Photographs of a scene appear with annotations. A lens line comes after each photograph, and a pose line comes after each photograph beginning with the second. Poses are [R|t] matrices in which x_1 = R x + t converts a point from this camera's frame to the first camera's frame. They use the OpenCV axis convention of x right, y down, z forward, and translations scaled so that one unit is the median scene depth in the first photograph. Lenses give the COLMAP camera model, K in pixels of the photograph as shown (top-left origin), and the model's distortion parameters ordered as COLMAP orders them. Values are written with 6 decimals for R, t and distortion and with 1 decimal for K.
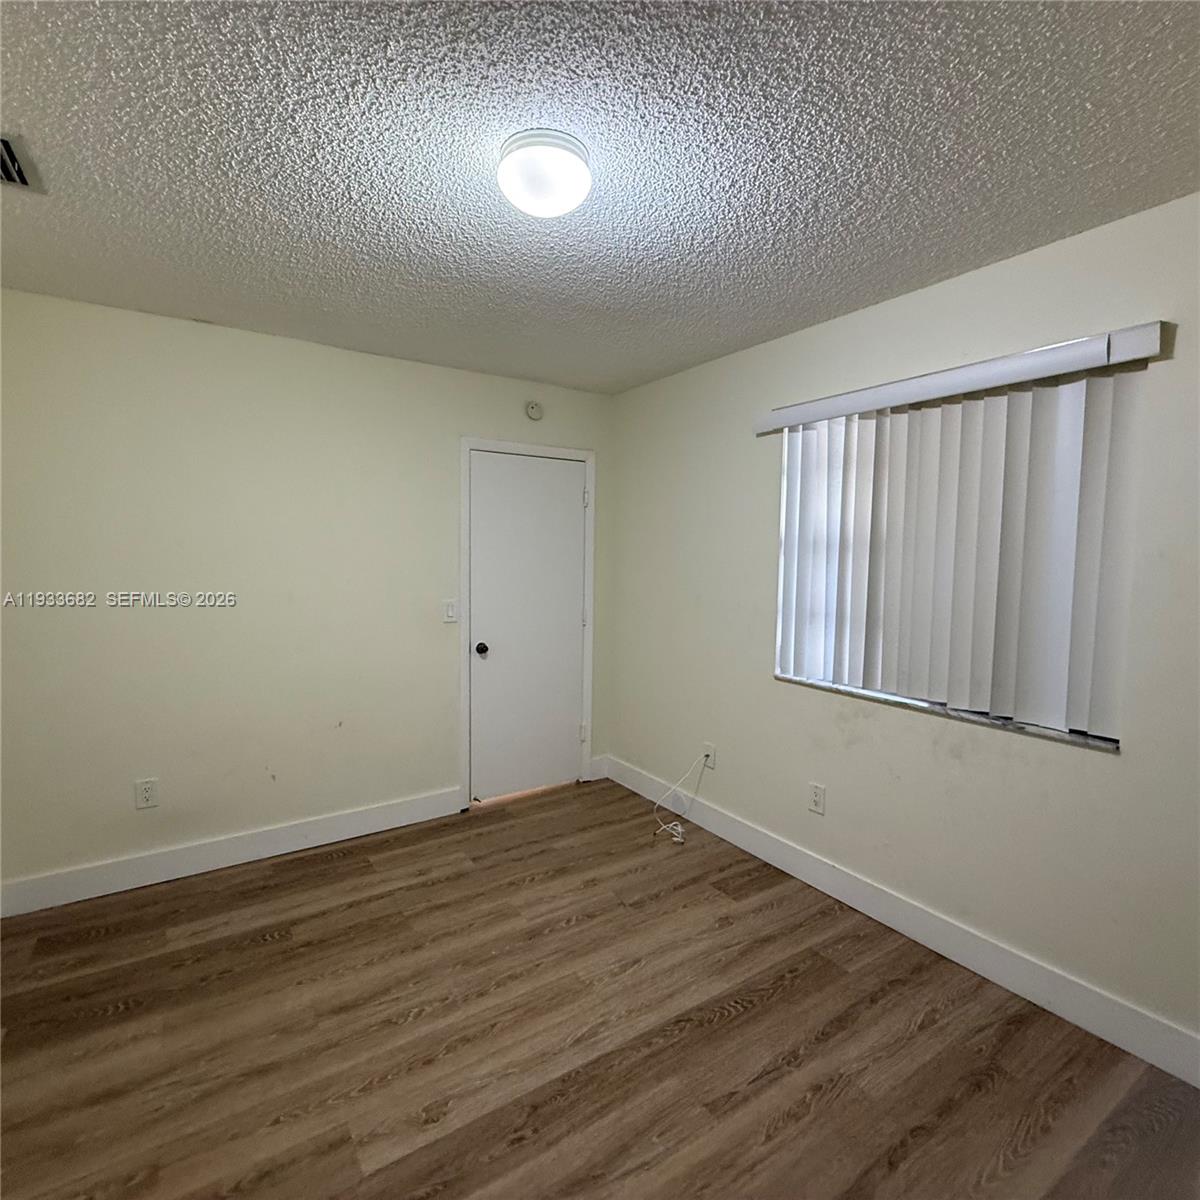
lens RADIAL K [[636.9, 0, 597.4], [0, 636.9, 599.5], [0, 0, 1]] dist [0.001069, -0.000755]
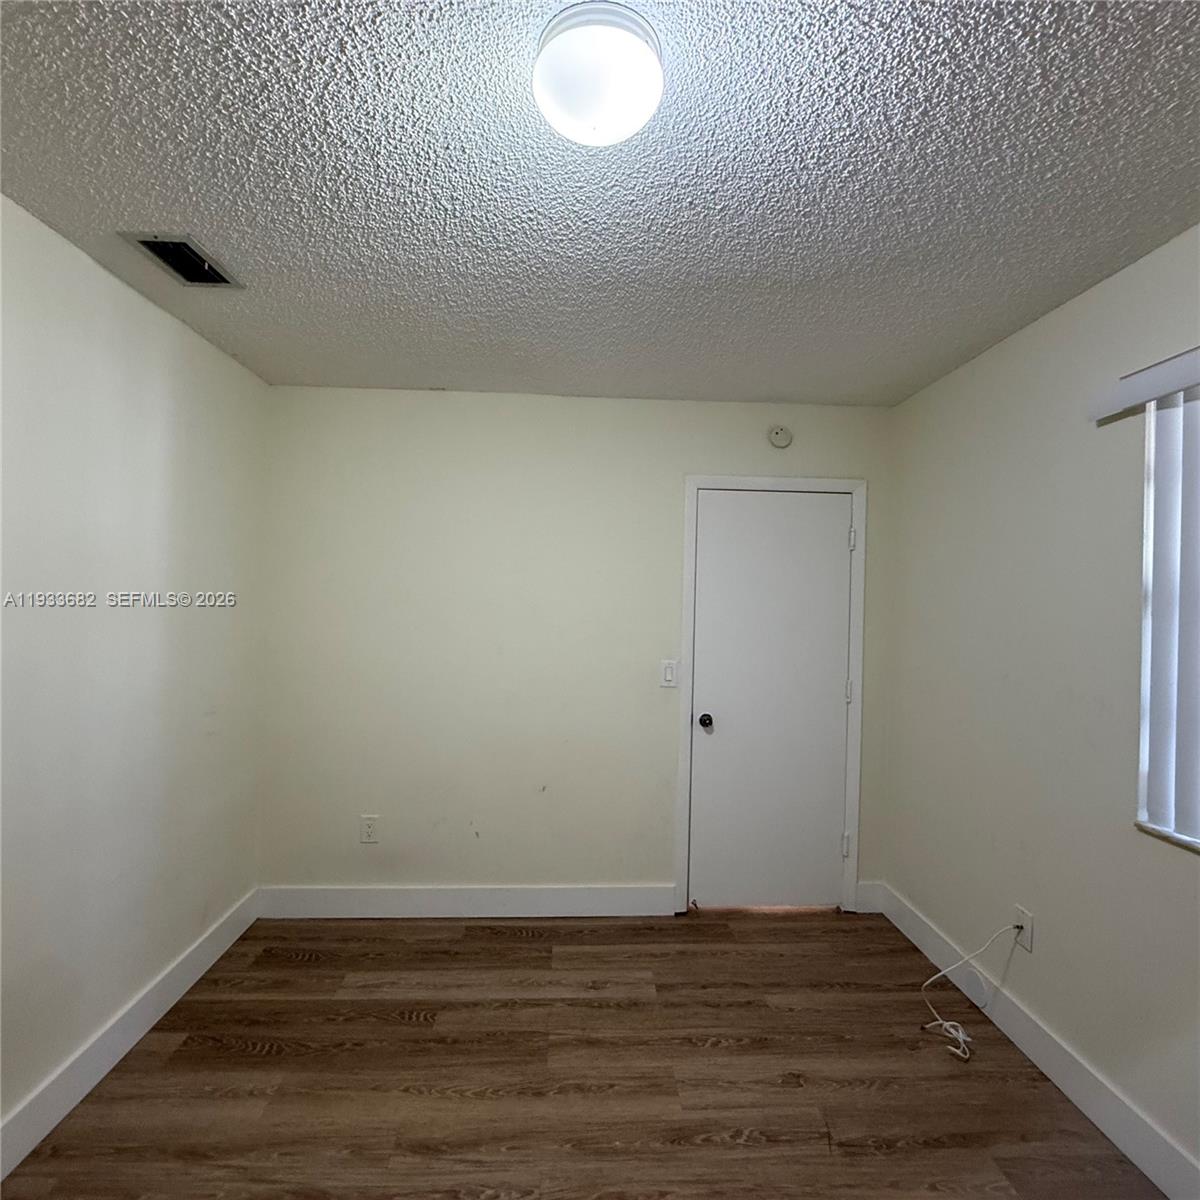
lens RADIAL K [[636.9, 0, 599.0], [0, 636.9, 599.5], [0, 0, 1]] dist [0.001069, -0.000755]
pose [[0.857510, 0.003866, -0.514452, 0.168331], [-0.048324, 0.996156, -0.073062, -0.018724], [0.512192, 0.087512, 0.854401, 0.254089]]
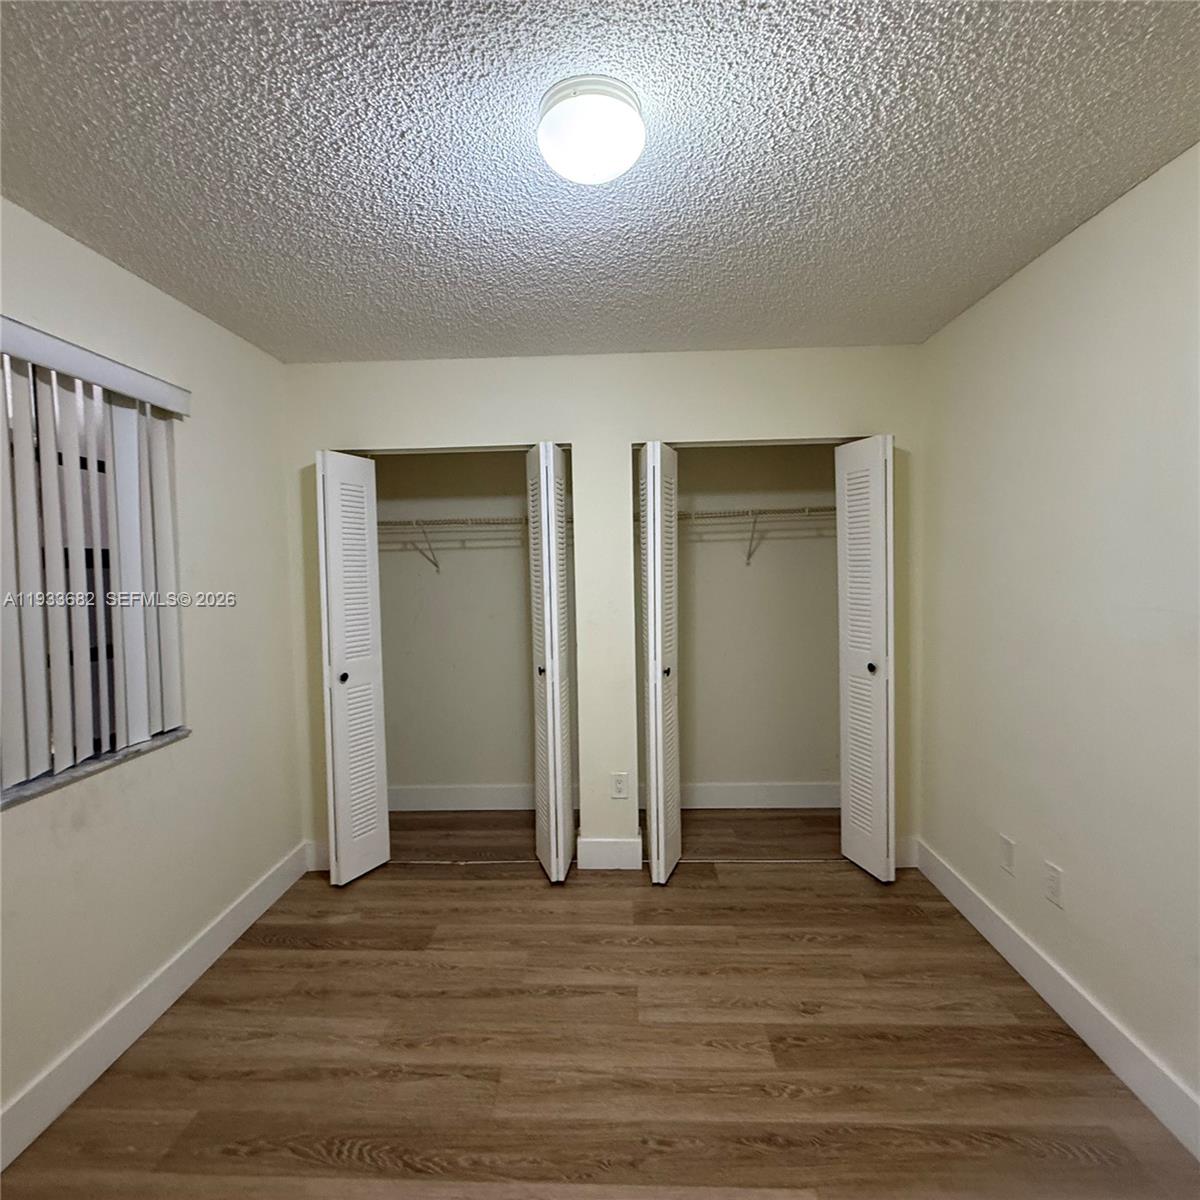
lens RADIAL K [[636.9, 0, 596.0], [0, 636.9, 597.5], [0, 0, 1]] dist [0.001069, -0.000755]
pose [[-0.813041, -0.023298, 0.581740, -0.354755], [0.054072, 0.991858, 0.115295, -0.080746], [-0.579690, 0.125196, -0.805162, 1.034780]]
